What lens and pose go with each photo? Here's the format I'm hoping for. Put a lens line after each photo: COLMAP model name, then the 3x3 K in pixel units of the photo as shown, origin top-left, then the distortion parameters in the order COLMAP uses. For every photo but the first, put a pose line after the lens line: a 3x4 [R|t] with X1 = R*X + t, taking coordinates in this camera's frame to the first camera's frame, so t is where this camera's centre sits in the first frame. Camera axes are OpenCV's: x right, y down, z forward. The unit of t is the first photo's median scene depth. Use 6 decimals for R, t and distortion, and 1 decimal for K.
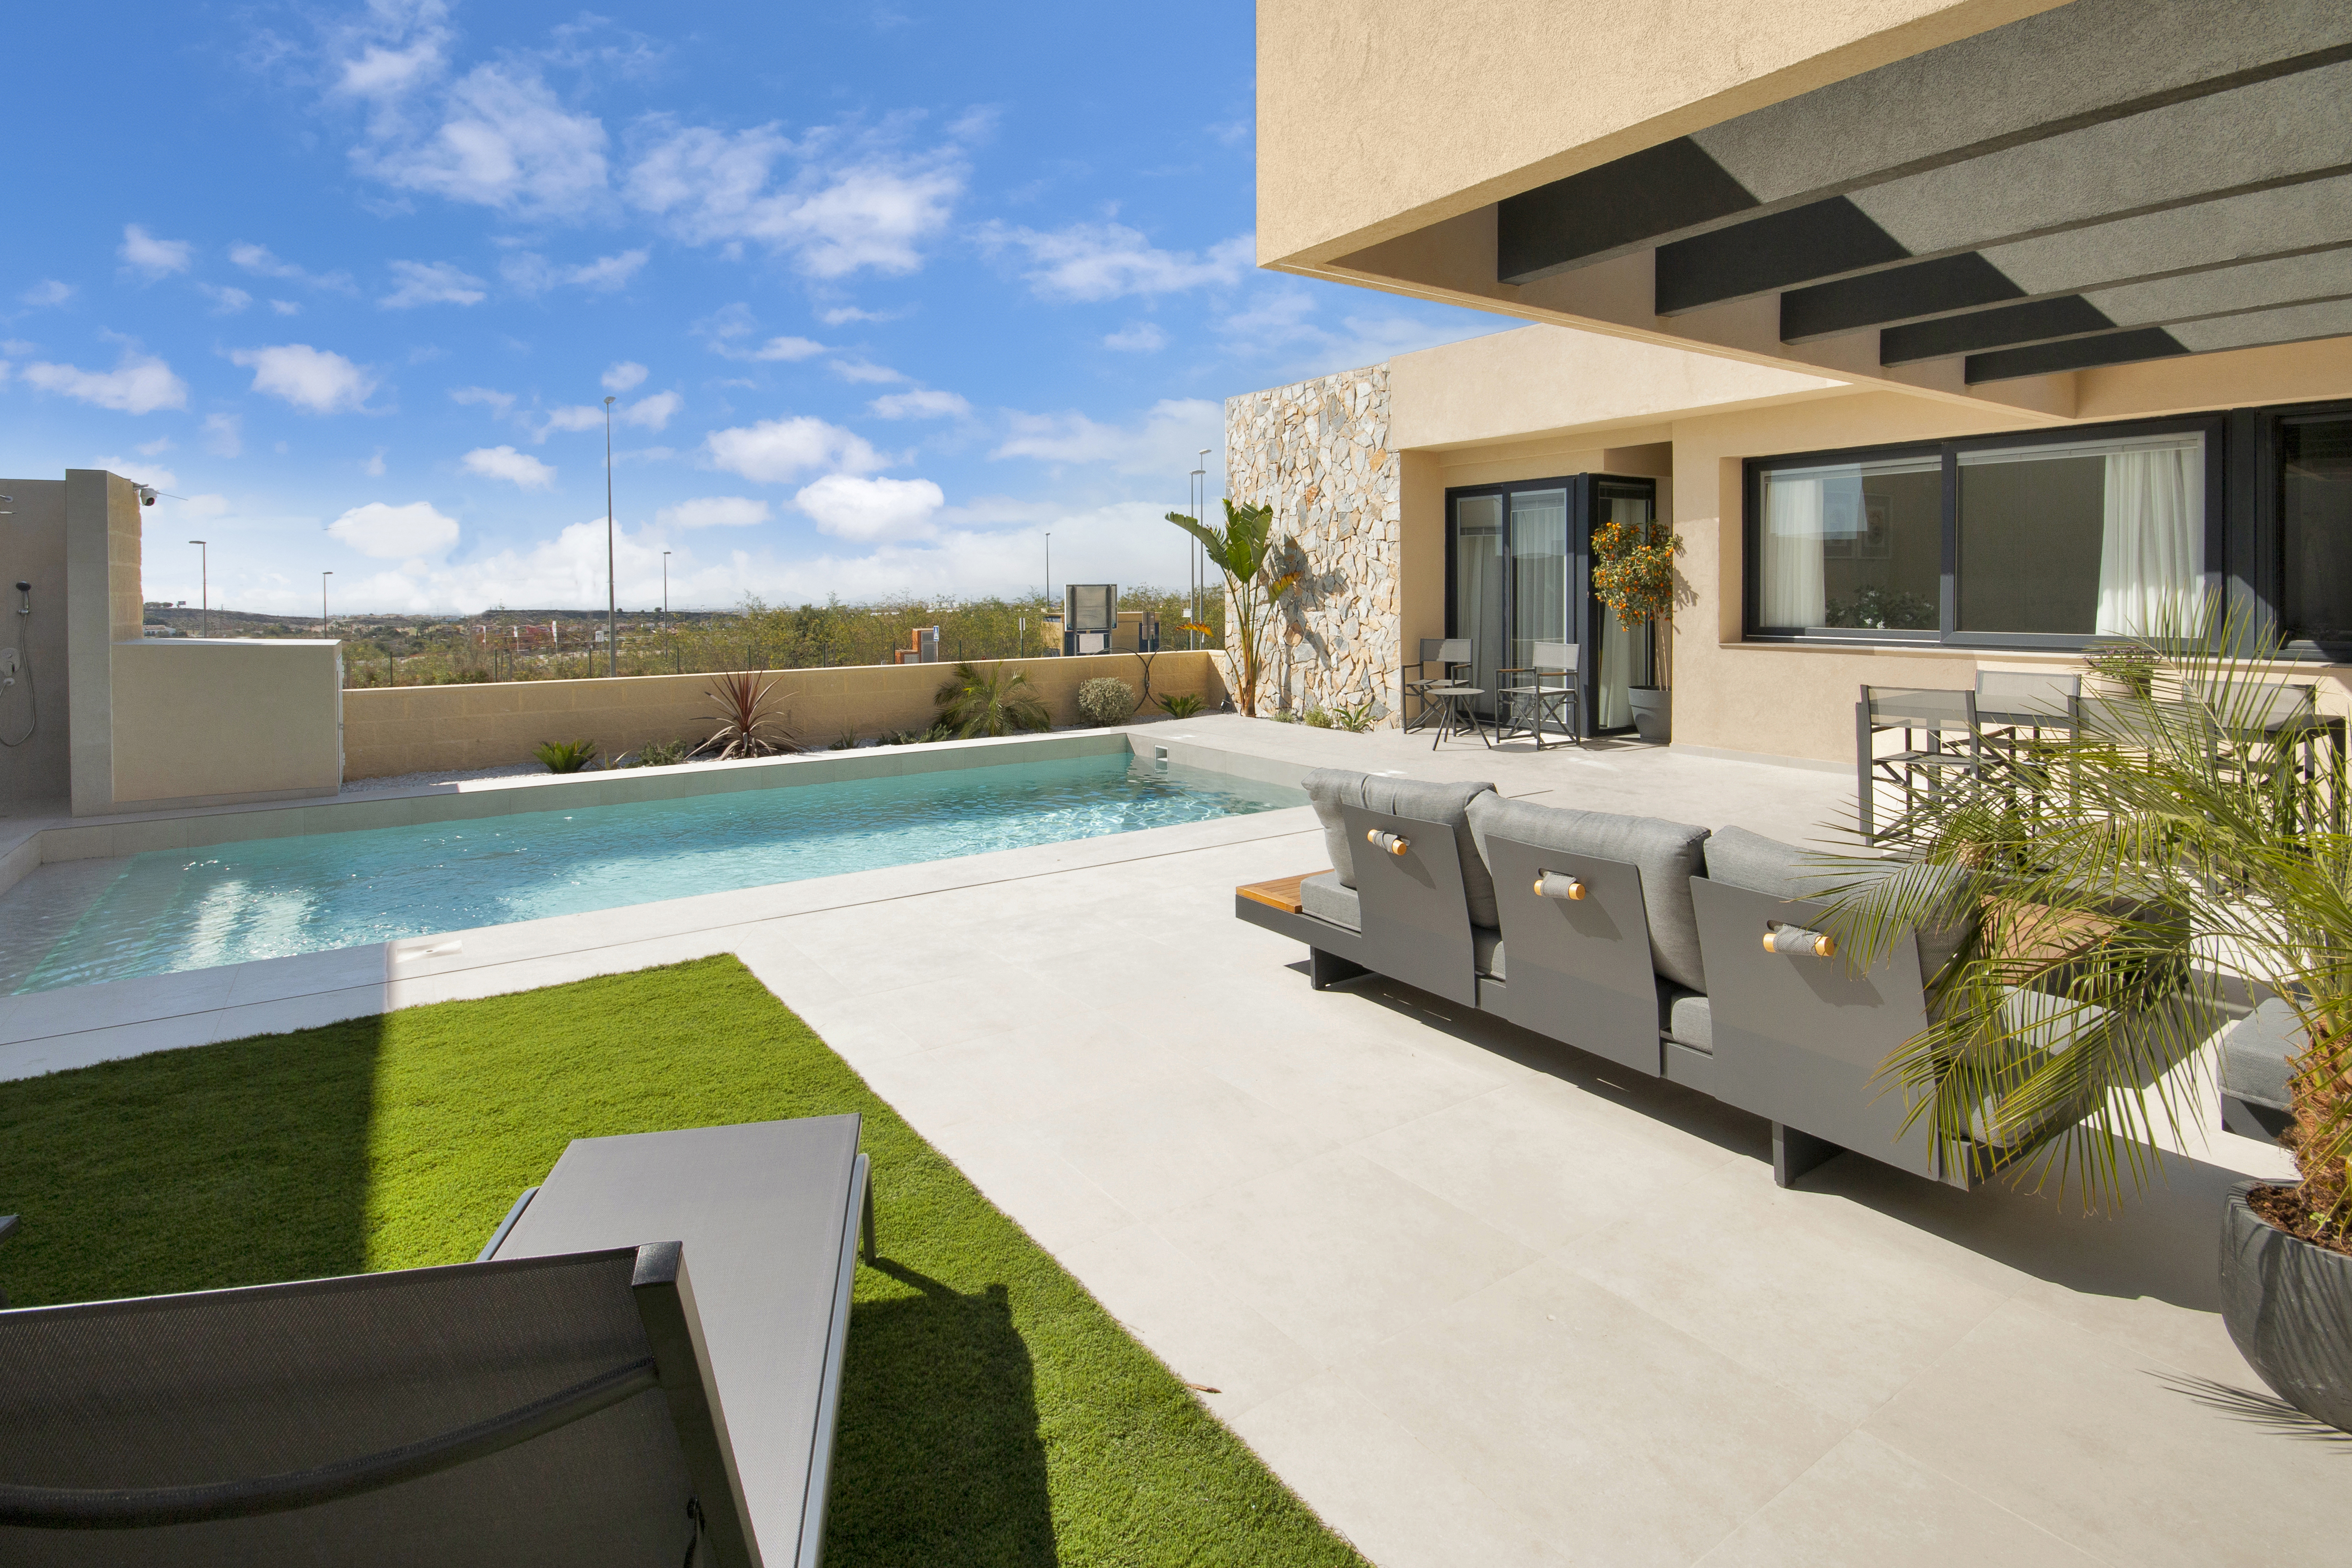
lens RADIAL K [[1151.8, 0, 1175.0], [0, 1151.8, 764.9], [0, 0, 1]] dist [0.000856, 0.001232]
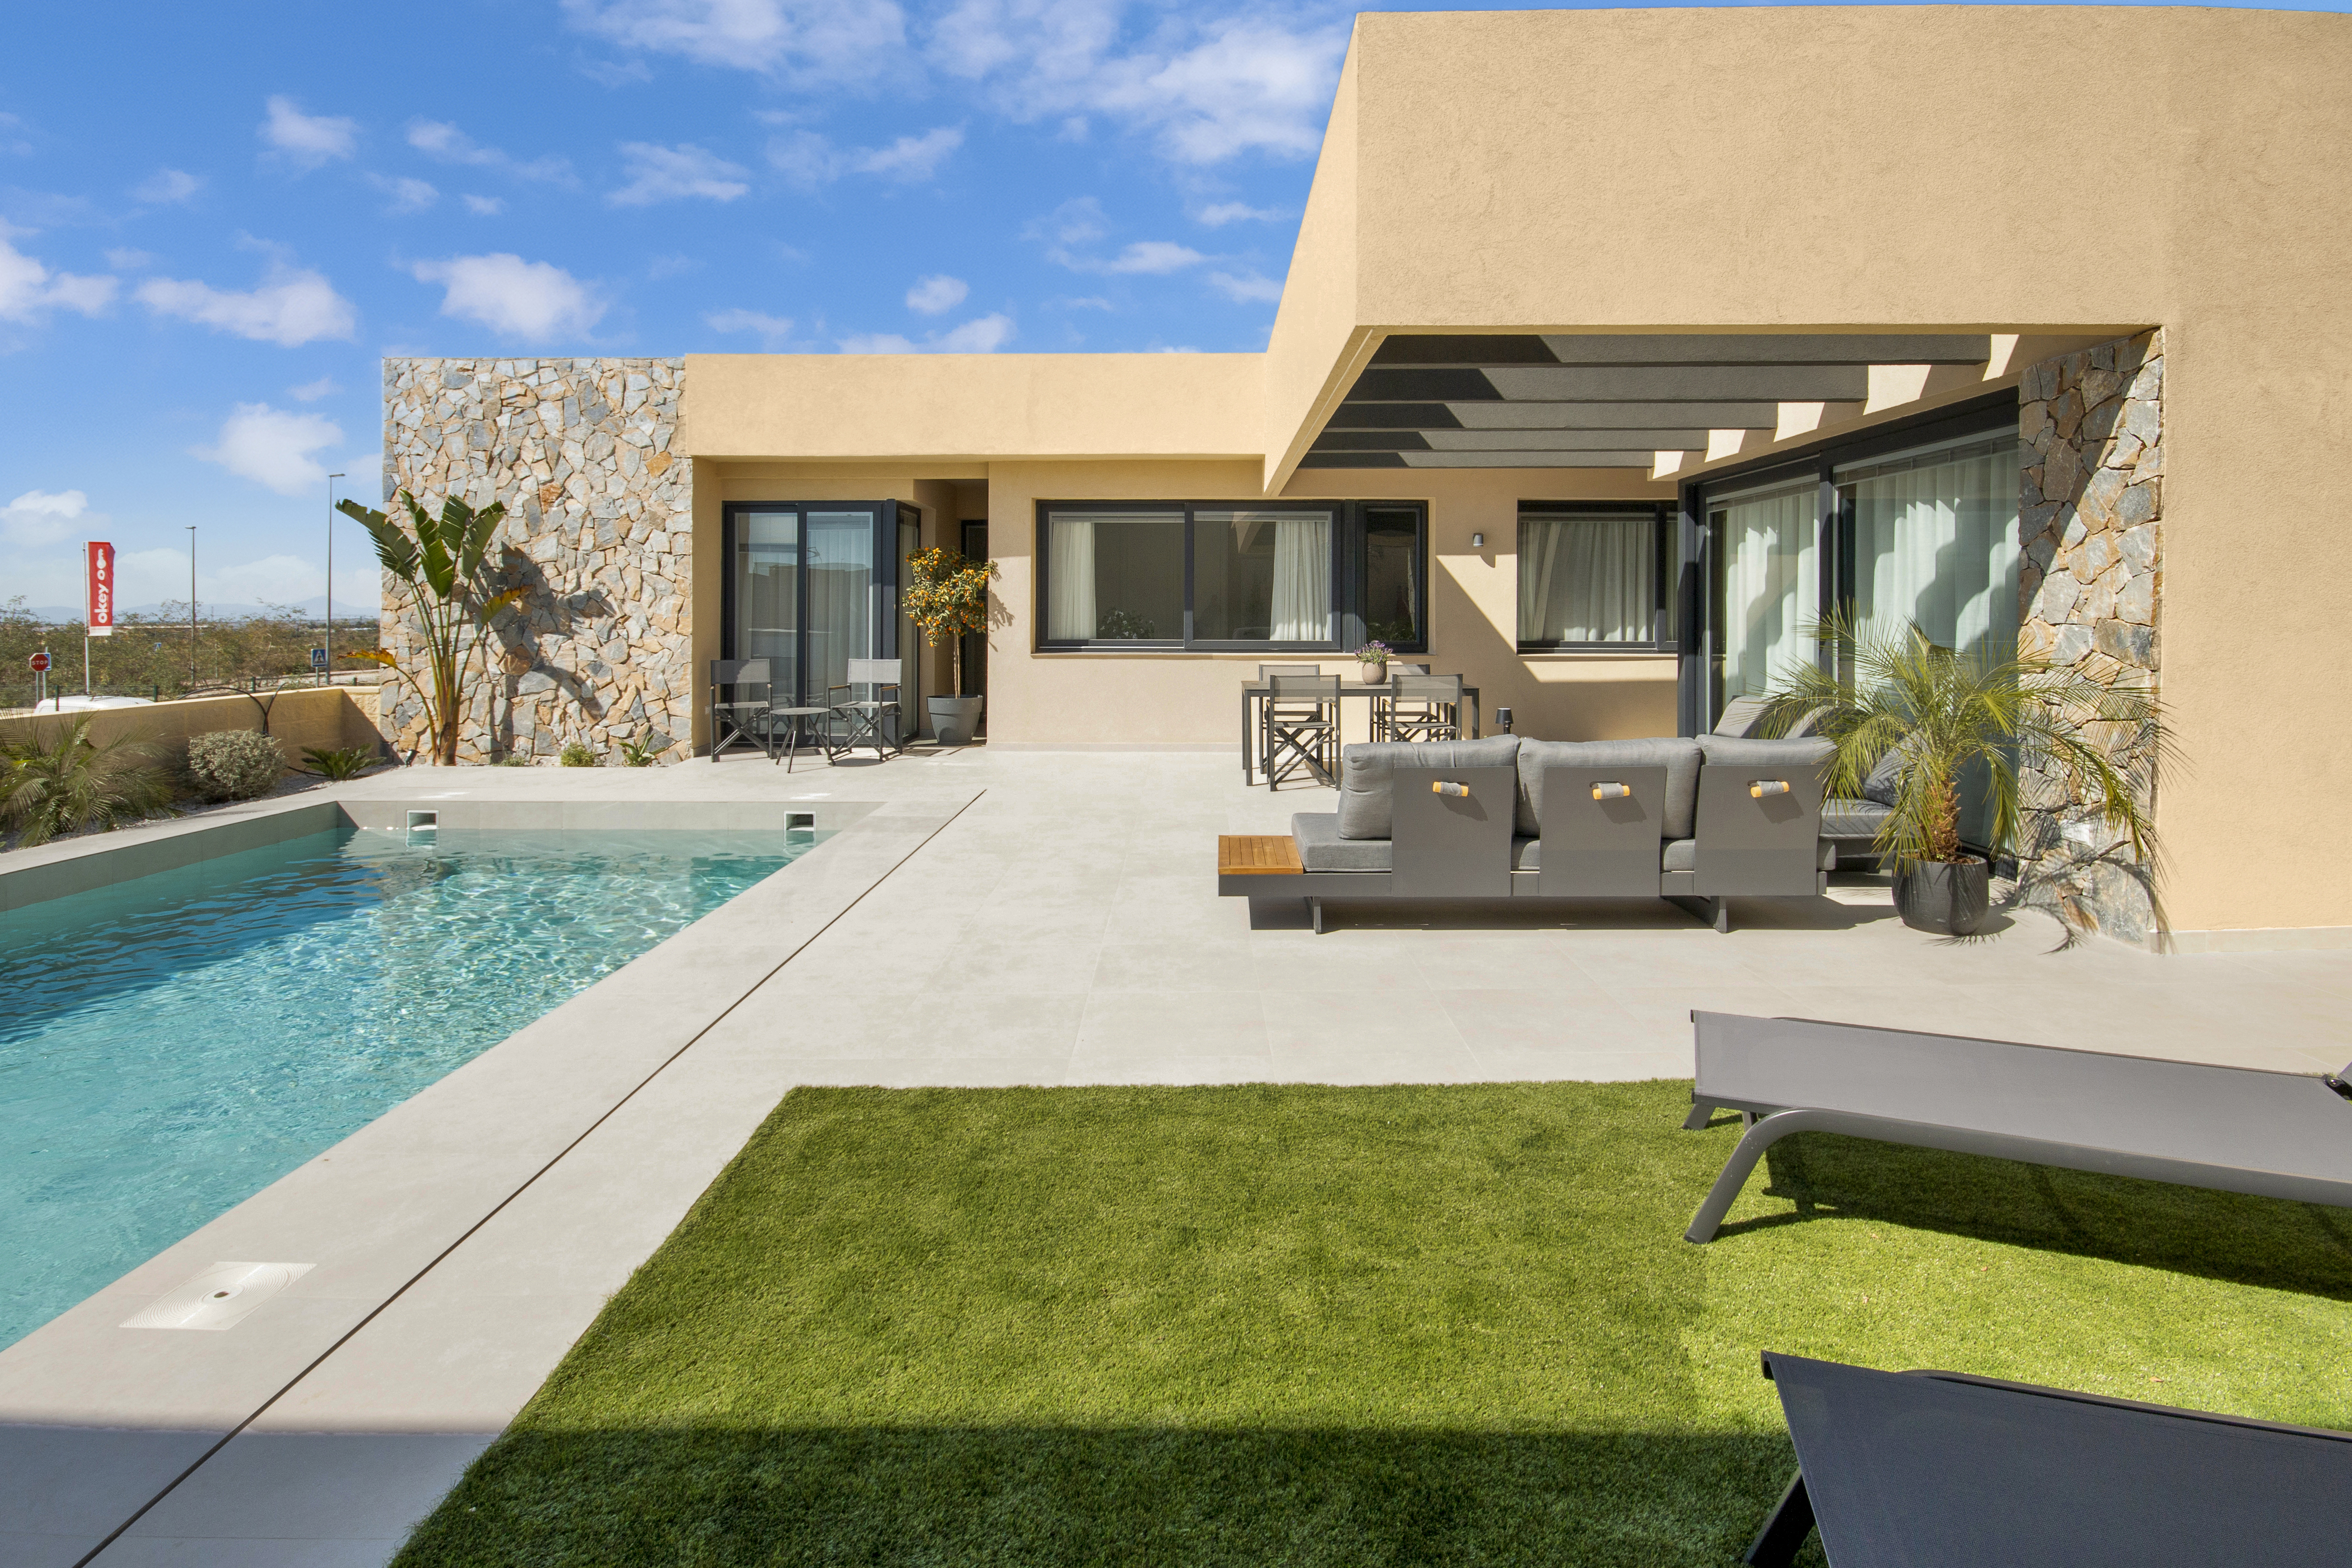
lens RADIAL K [[1151.8, 0, 1175.7], [0, 1151.8, 801.9], [0, 0, 1]] dist [0.000856, 0.001232]
pose [[0.583462, -0.123961, 0.802625, -0.328328], [0.117746, 0.990752, 0.067421, -0.014033], [-0.803560, 0.055169, 0.592662, 0.144768]]
